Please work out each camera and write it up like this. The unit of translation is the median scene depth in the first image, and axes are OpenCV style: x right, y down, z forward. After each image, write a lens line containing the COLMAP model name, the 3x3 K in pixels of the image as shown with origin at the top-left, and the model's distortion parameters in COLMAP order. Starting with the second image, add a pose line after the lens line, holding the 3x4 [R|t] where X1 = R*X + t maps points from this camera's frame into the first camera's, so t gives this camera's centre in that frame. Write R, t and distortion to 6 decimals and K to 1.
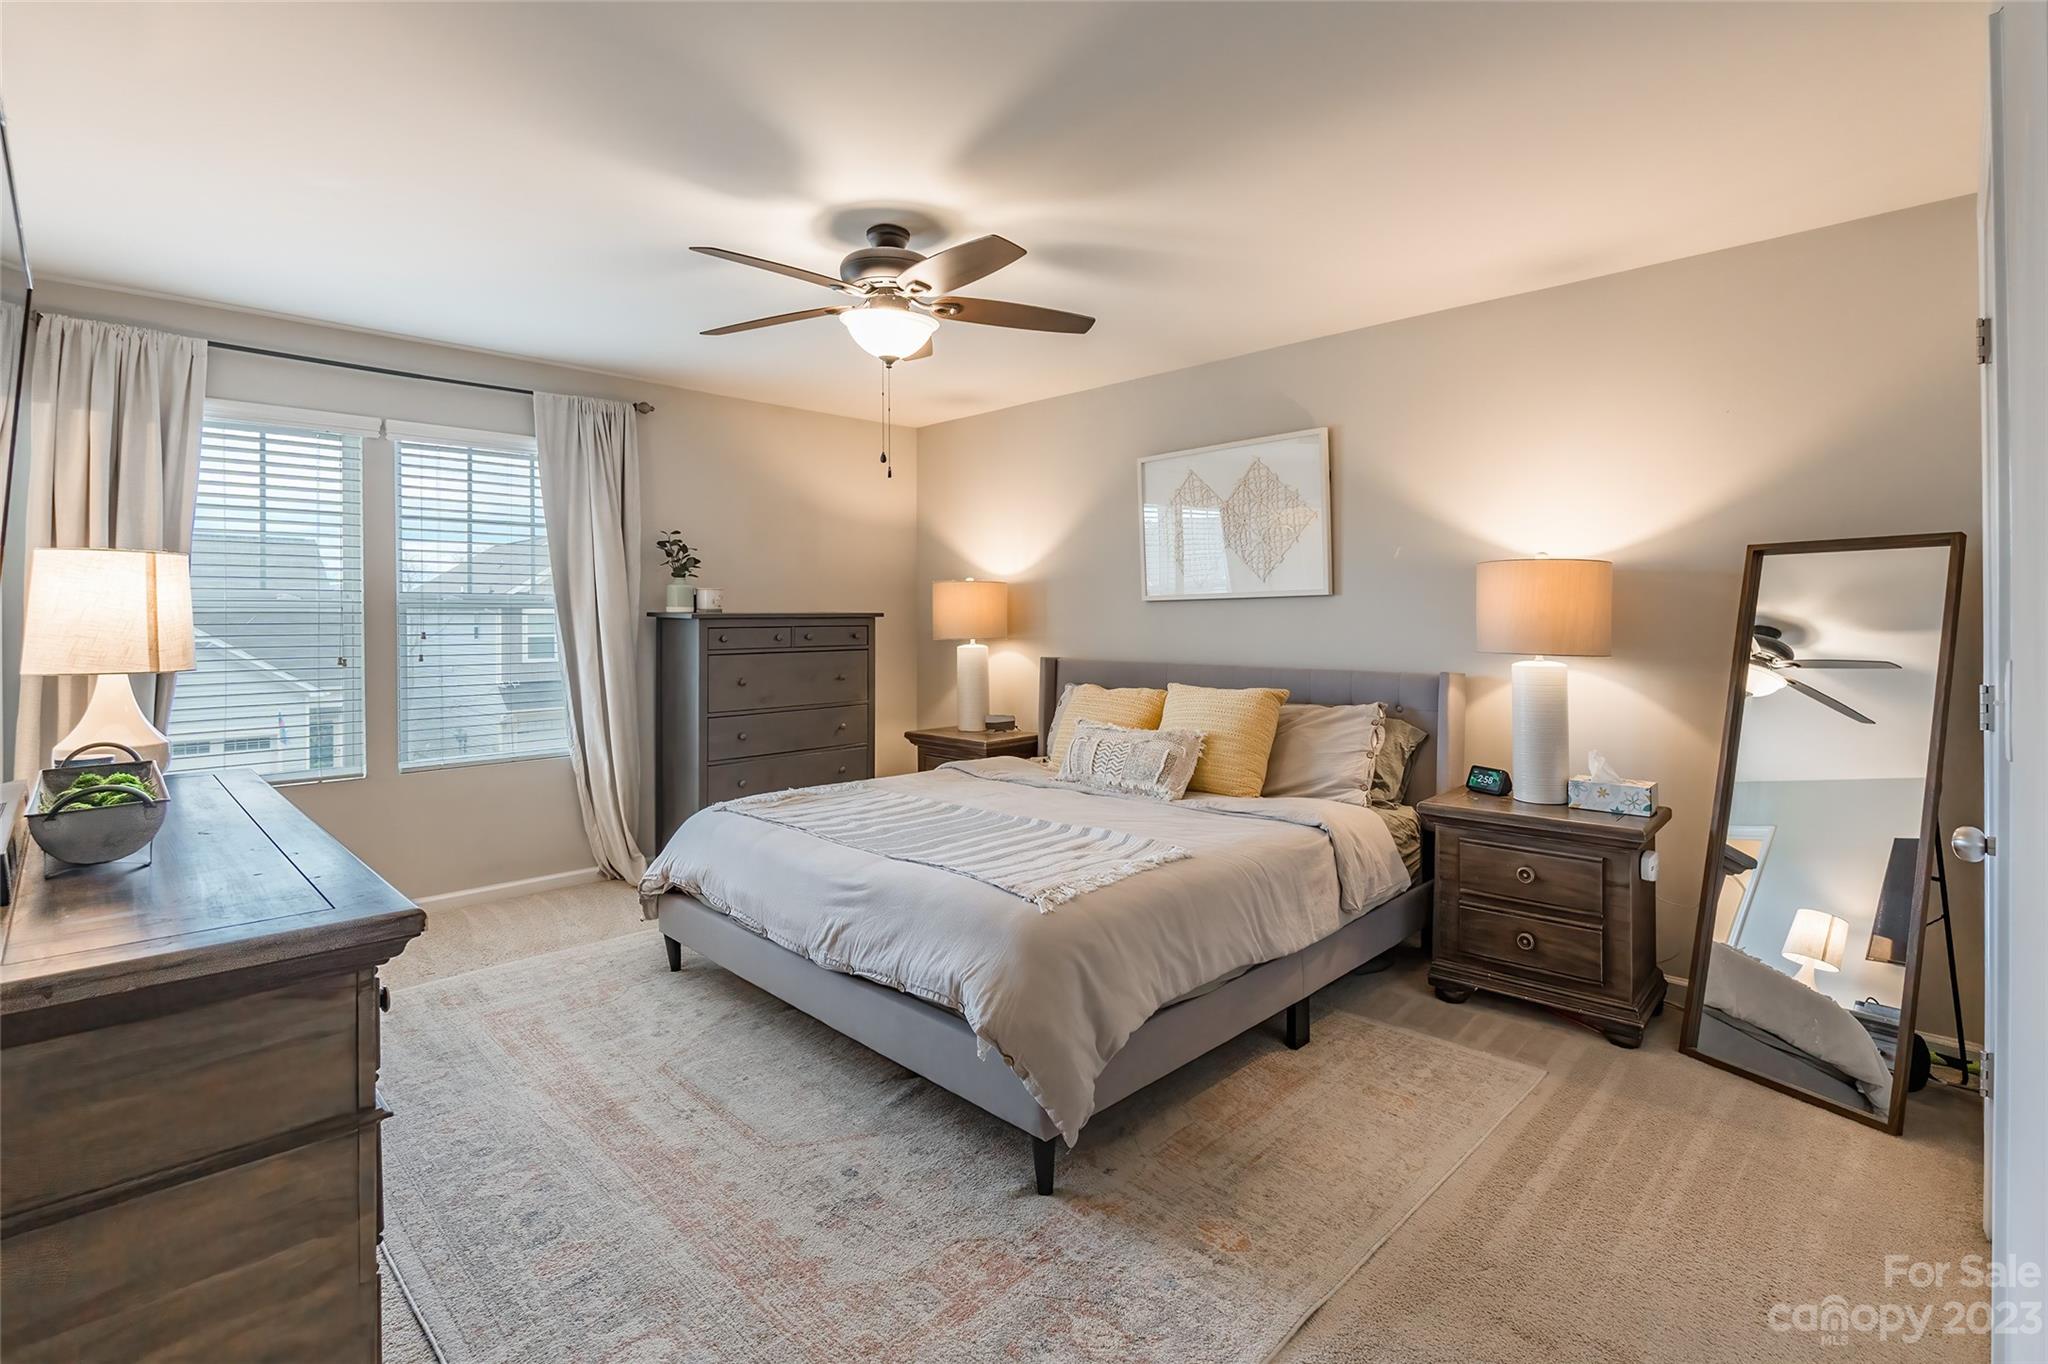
lens RADIAL K [[895.9, 0, 997.6], [0, 895.9, 603.0], [0, 0, 1]] dist [-0.000834, 0.000006]
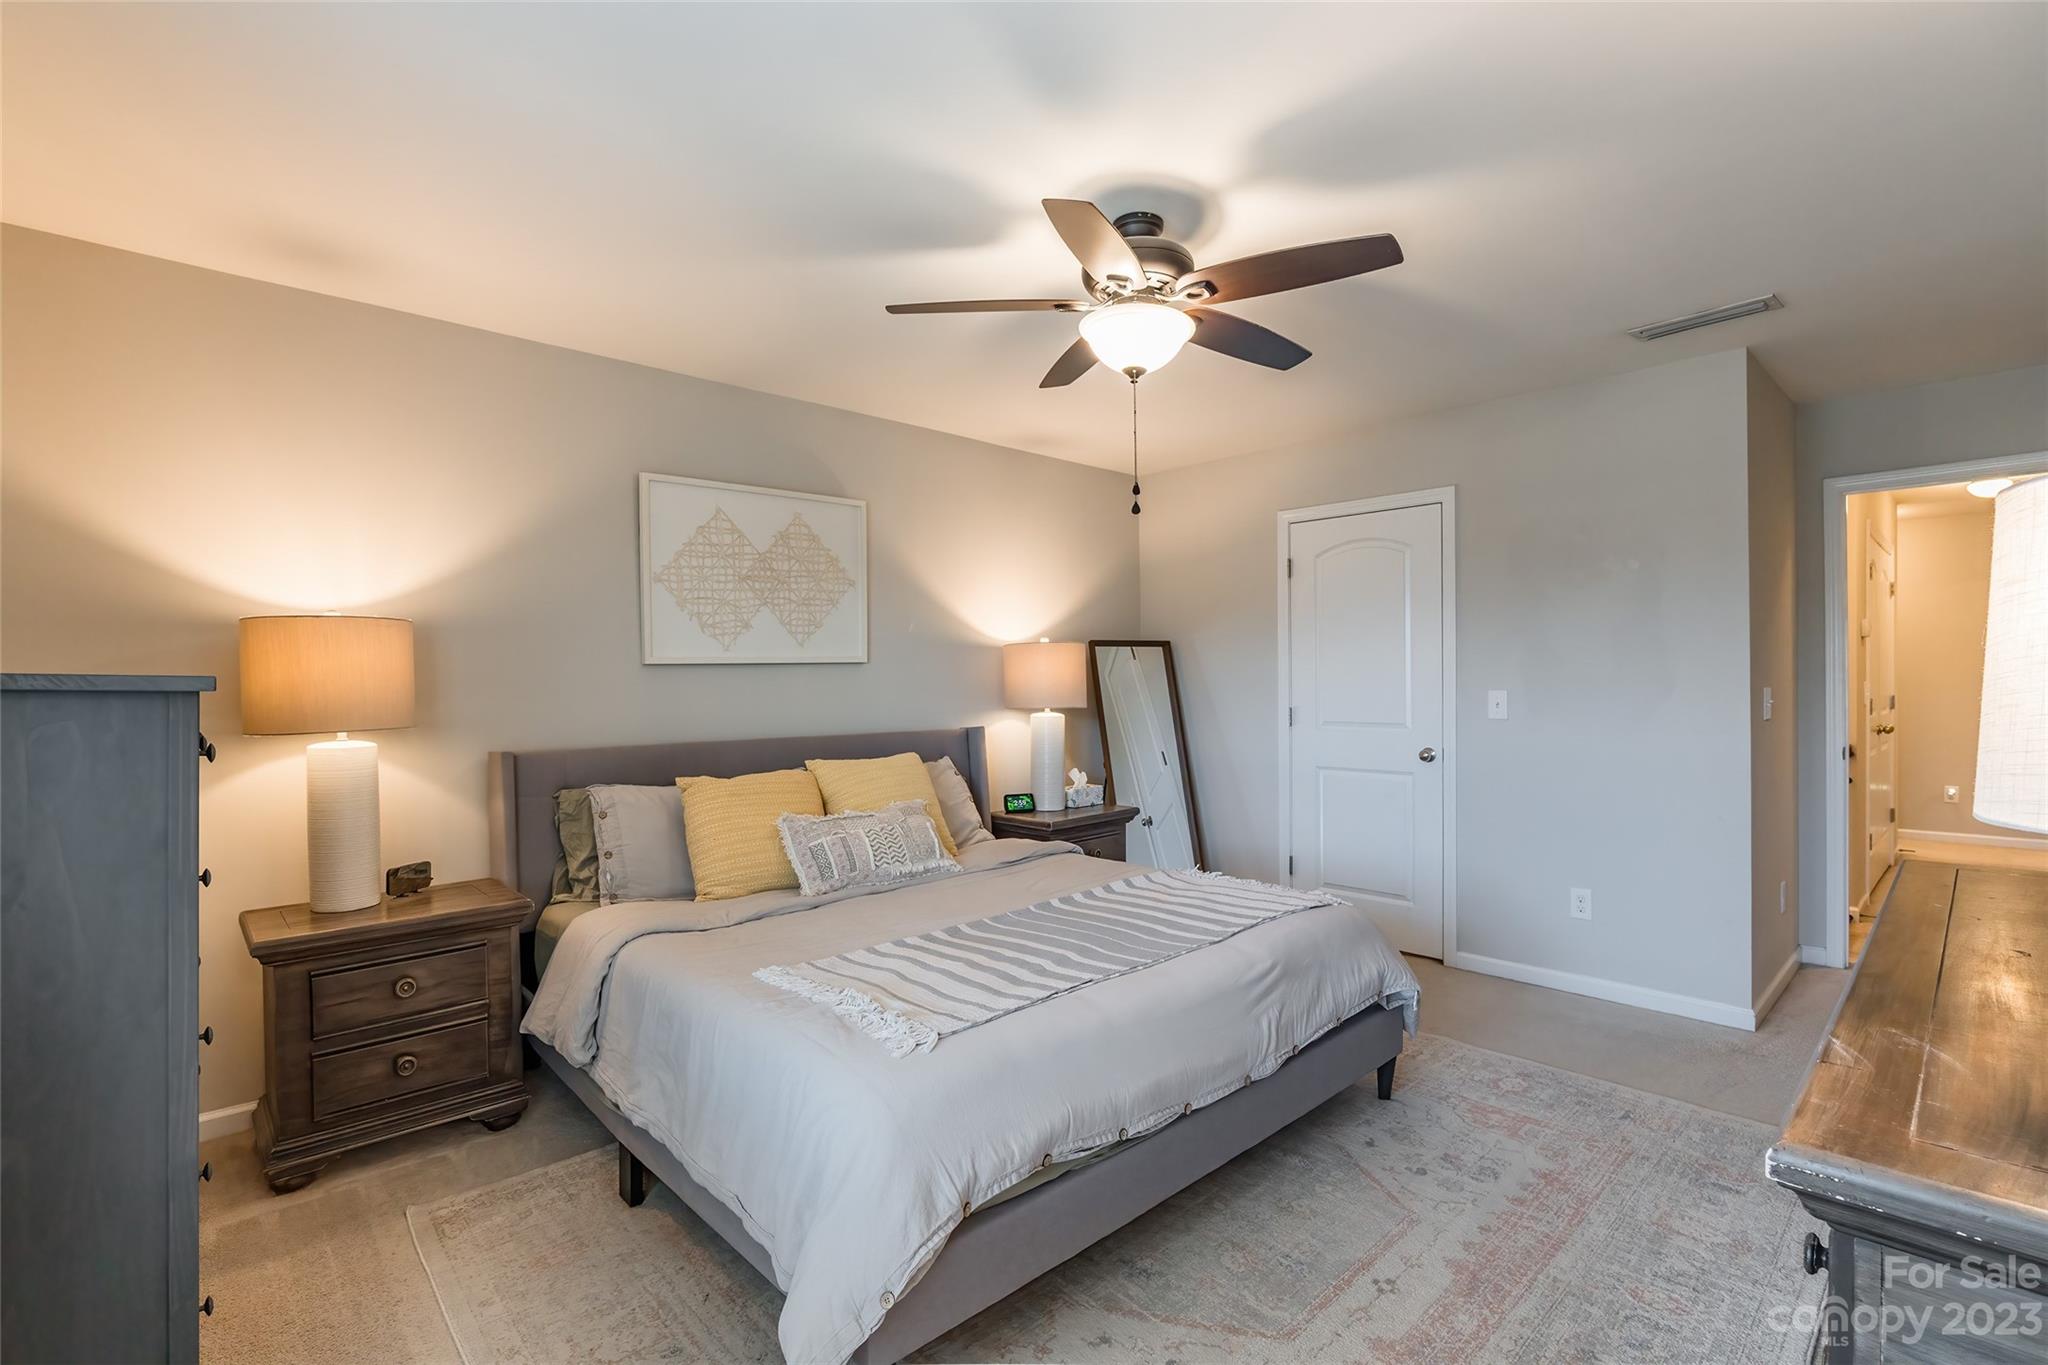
lens RADIAL K [[953.5, 0, 1028.8], [0, 953.5, 672.2], [0, 0, 1]] dist [-0.005728, 0.000018]
pose [[0.029611, 0.011838, 0.999491, -0.830814], [-0.004900, 0.999920, -0.011698, 0.016314], [-0.999549, -0.004551, 0.029666, 0.879573]]
